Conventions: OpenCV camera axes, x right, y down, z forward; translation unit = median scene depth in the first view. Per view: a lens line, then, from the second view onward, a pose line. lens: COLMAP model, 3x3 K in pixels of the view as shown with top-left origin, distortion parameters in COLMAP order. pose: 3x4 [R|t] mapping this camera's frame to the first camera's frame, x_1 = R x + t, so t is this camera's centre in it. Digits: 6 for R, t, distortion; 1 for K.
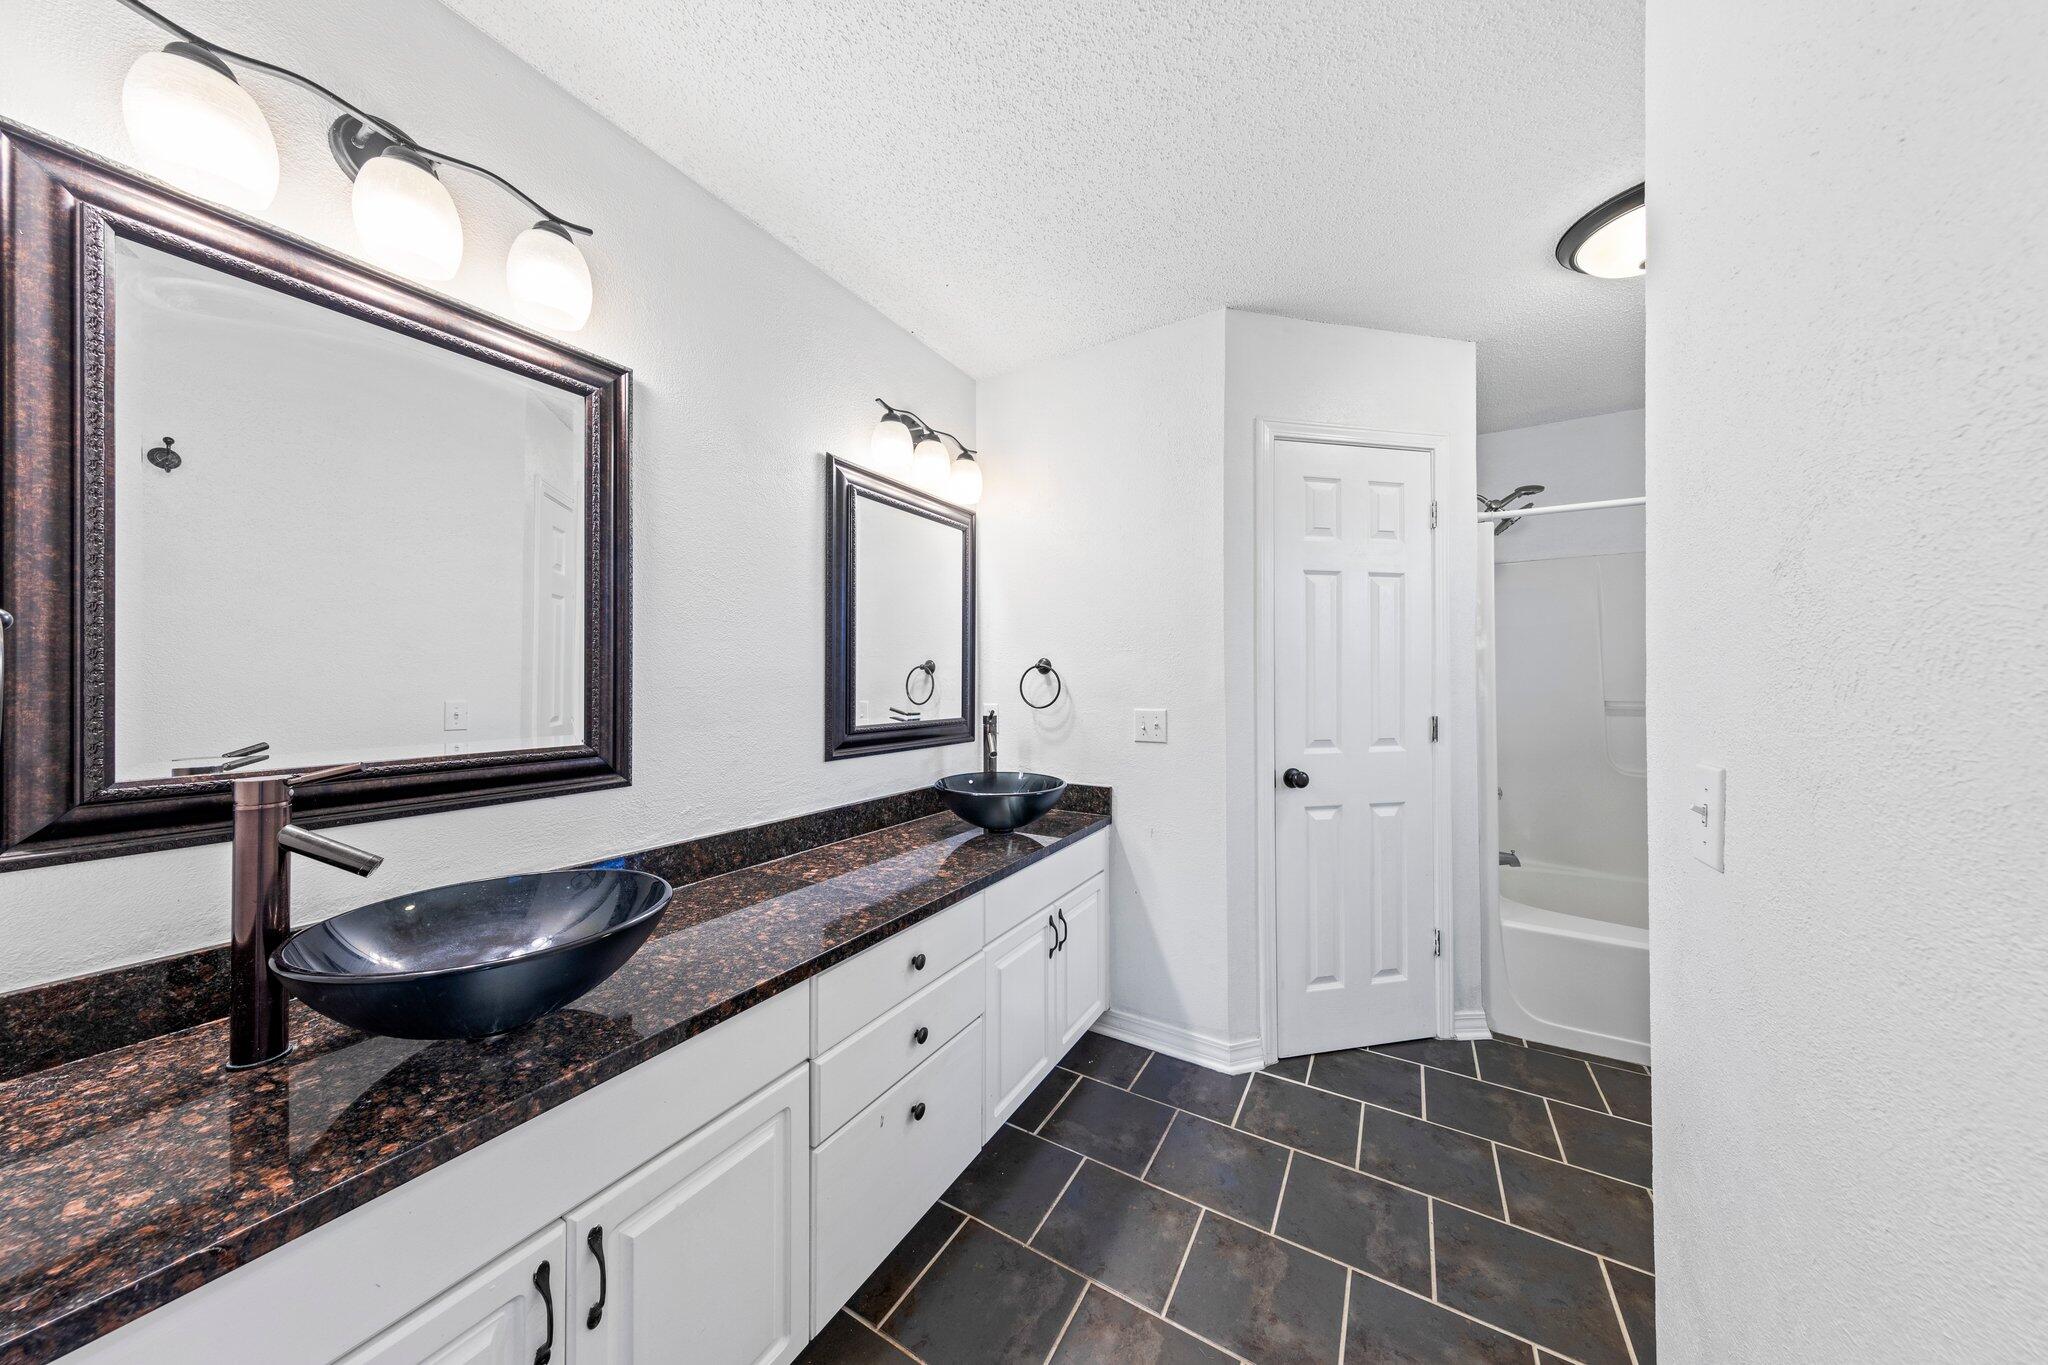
lens RADIAL K [[651.4, 0, 1023.0], [0, 651.4, 676.9], [0, 0, 1]] dist [0.008121, -0.001206]
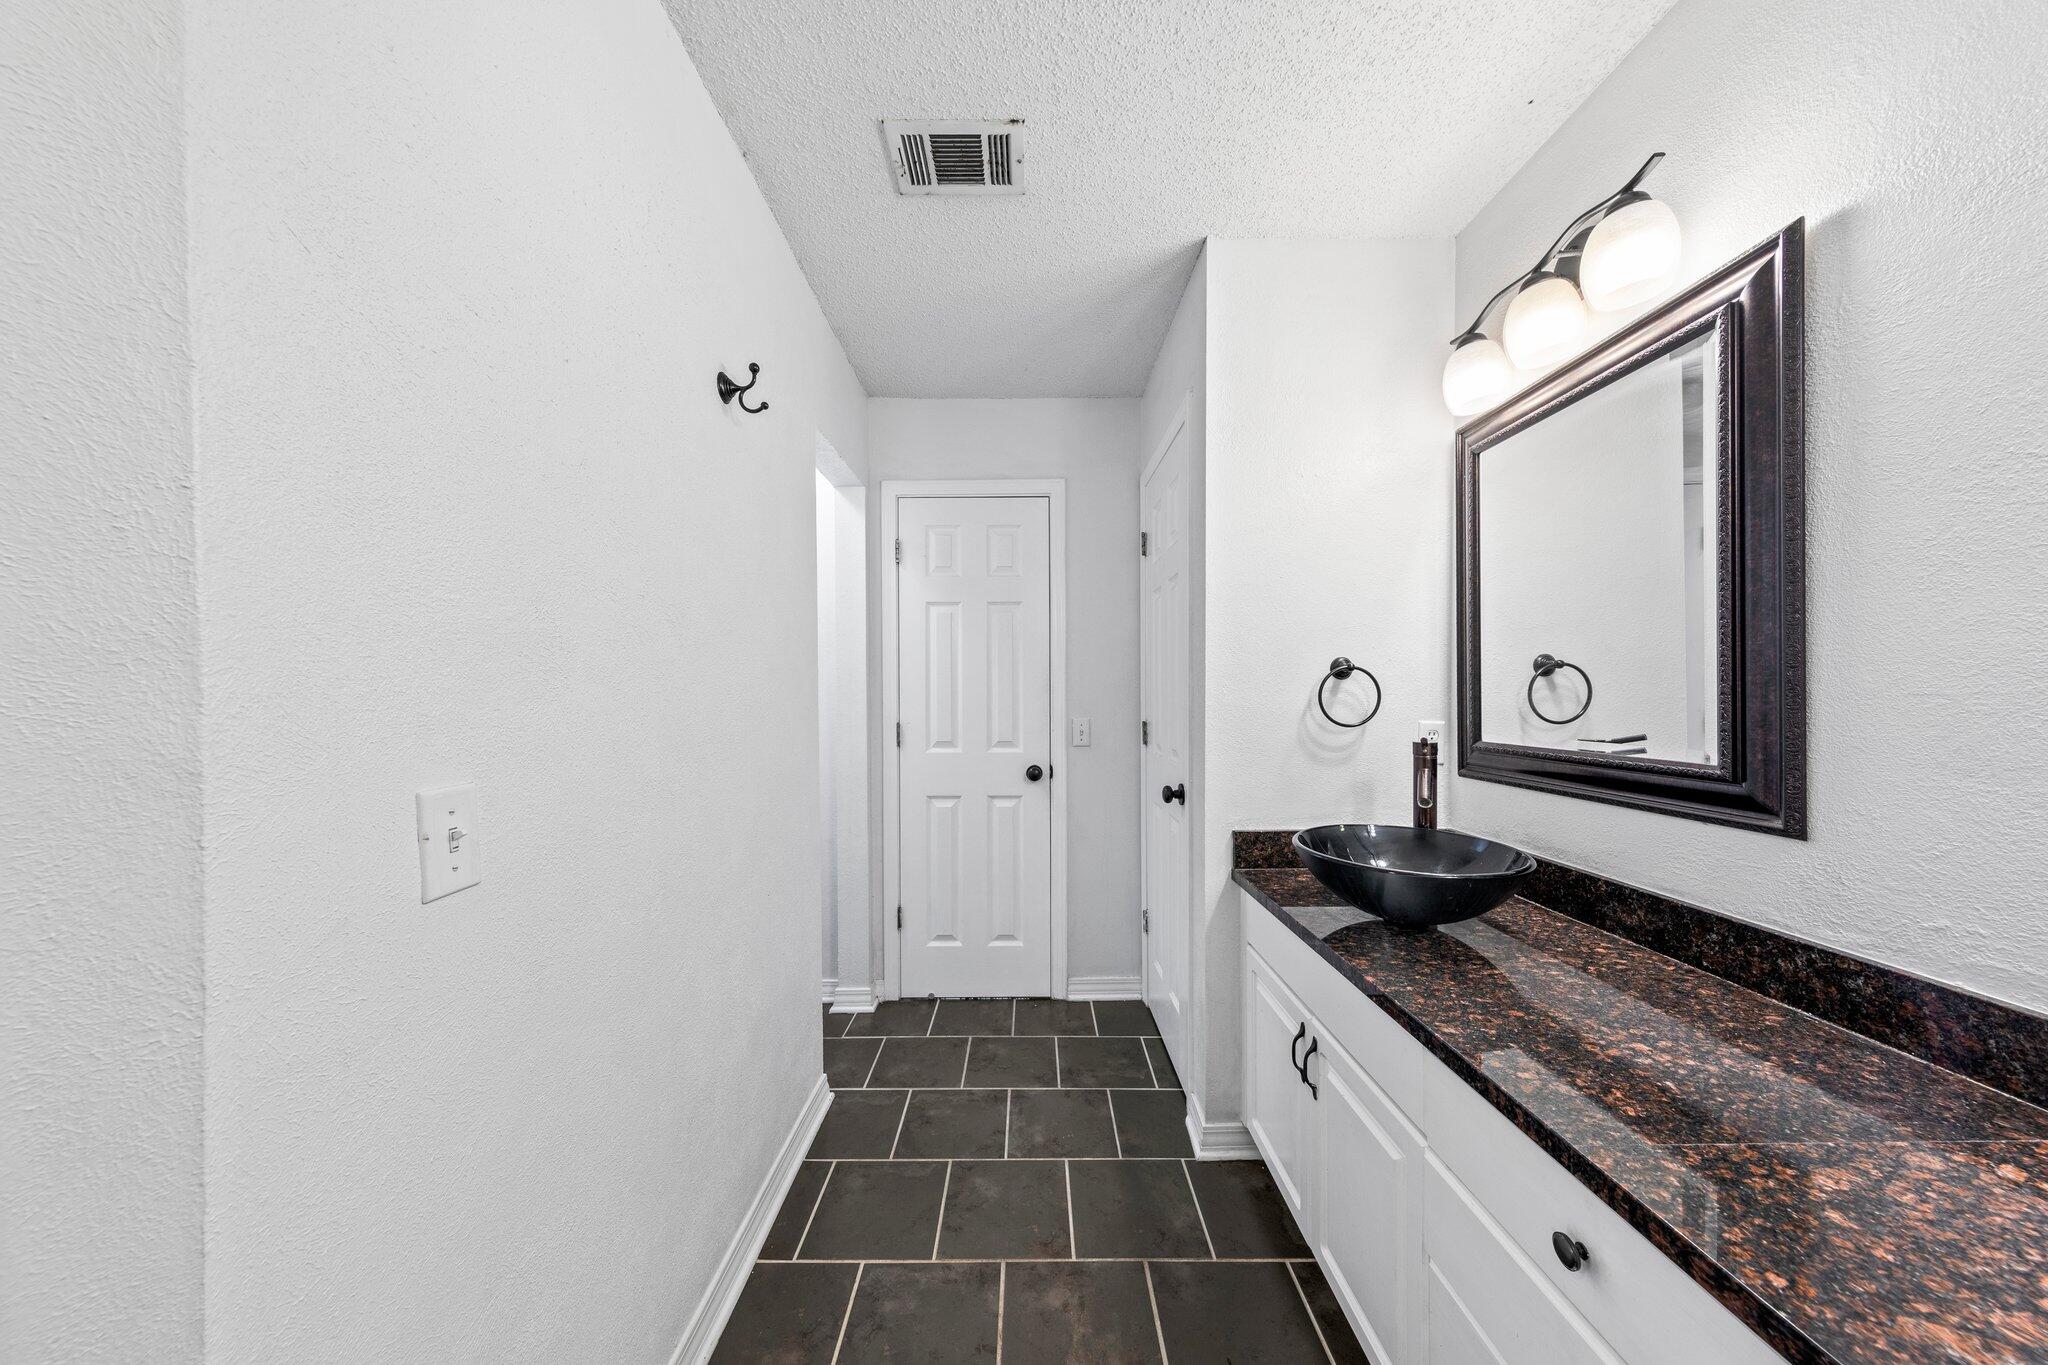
lens RADIAL K [[651.4, 0, 1028.7], [0, 651.4, 700.5], [0, 0, 1]] dist [0.008121, -0.001206]
pose [[-0.862764, 0.018386, -0.505273, 0.410594], [0.017860, 0.999823, 0.005885, 0.004551], [0.505291, -0.003947, -0.862940, 1.135334]]
